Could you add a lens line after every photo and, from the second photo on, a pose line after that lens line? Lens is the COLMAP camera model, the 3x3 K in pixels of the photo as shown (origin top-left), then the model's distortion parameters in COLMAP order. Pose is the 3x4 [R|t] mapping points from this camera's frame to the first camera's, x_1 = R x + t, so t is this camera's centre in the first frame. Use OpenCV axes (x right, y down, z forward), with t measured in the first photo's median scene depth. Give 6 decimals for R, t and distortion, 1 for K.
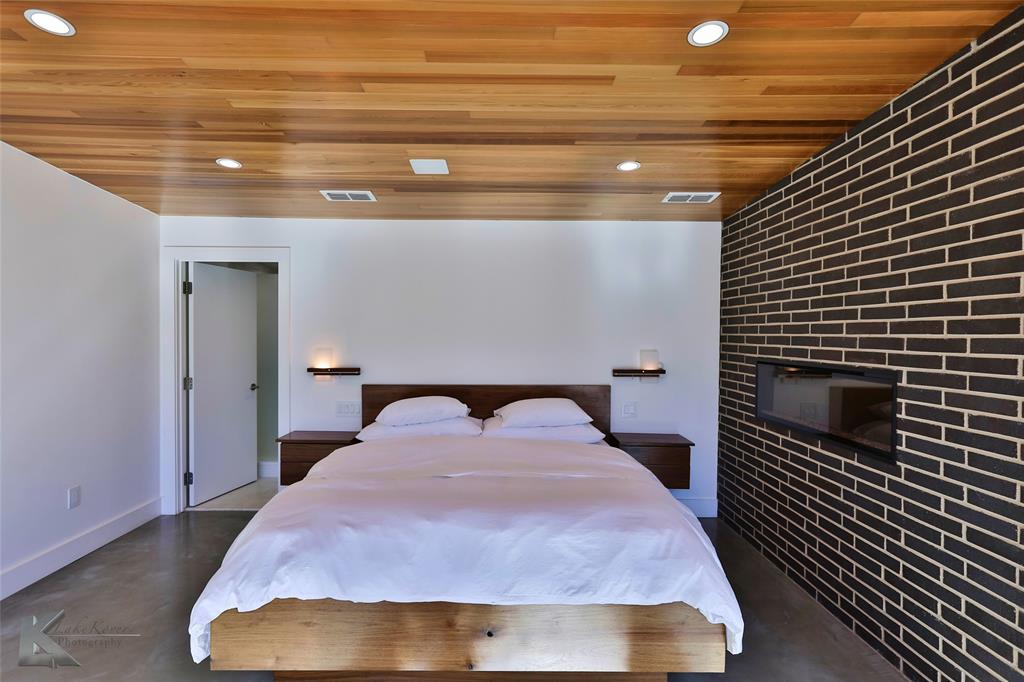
lens RADIAL K [[525.0, 0, 493.6], [0, 525.0, 339.6], [0, 0, 1]] dist [0.000098, -0.000334]
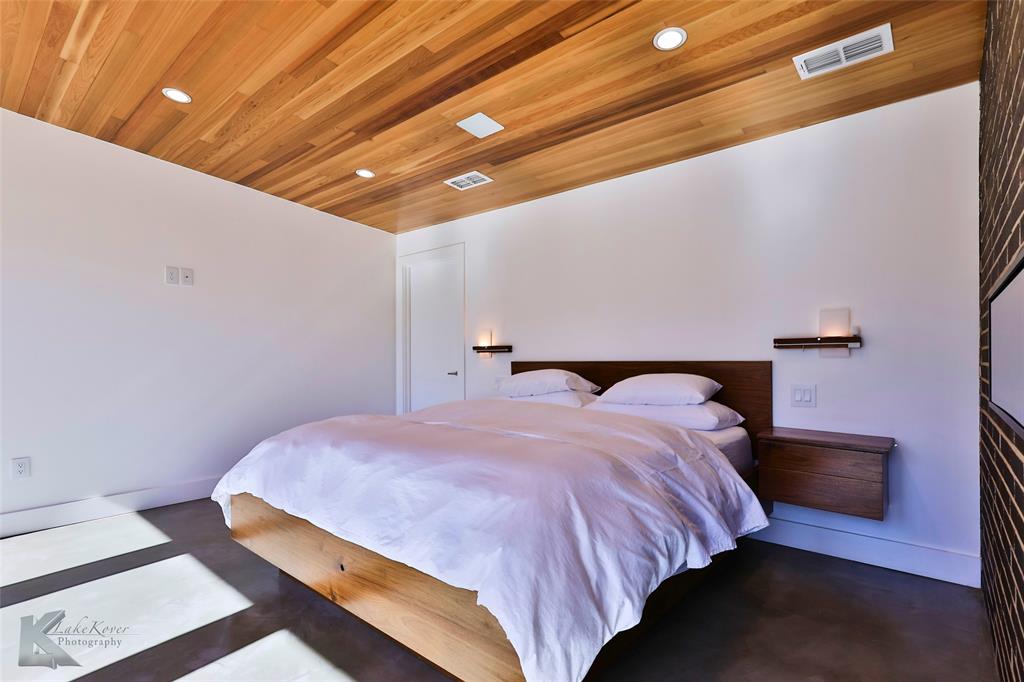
lens RADIAL K [[488.4, 0, 499.7], [0, 488.4, 349.3], [0, 0, 1]] dist [0.016994, -0.000115]
pose [[0.755508, -0.016248, -0.654937, 0.601164], [-0.003155, 0.999591, -0.028437, 0.142719], [0.655131, 0.023551, 0.755148, 0.383843]]
